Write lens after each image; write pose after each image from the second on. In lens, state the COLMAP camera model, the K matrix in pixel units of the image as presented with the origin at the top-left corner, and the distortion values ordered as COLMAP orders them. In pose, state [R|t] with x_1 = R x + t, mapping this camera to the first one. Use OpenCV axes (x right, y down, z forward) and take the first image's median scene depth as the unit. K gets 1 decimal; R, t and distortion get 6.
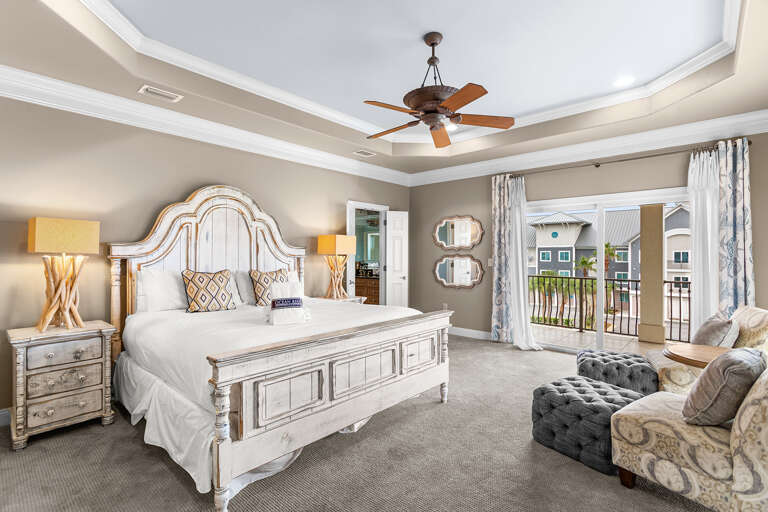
lens RADIAL K [[364.8, 0, 384.0], [0, 364.8, 256.0], [0, 0, 1]] dist [-0.000674, -0.000056]
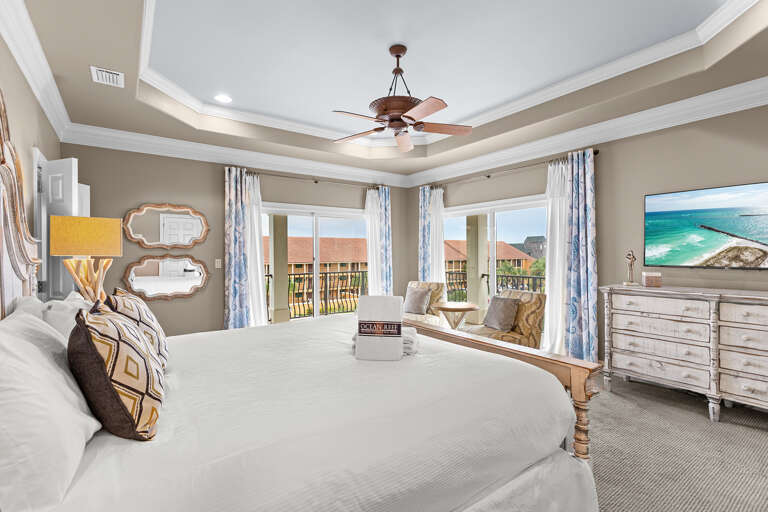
lens RADIAL K [[364.8, 0, 384.0], [0, 364.8, 256.0], [0, 0, 1]] dist [-0.000674, -0.000056]
pose [[0.214116, -0.010485, 0.976752, -0.496956], [0.009766, 0.999915, 0.008593, -0.004495], [-0.976759, 0.007699, 0.214200, 0.443706]]
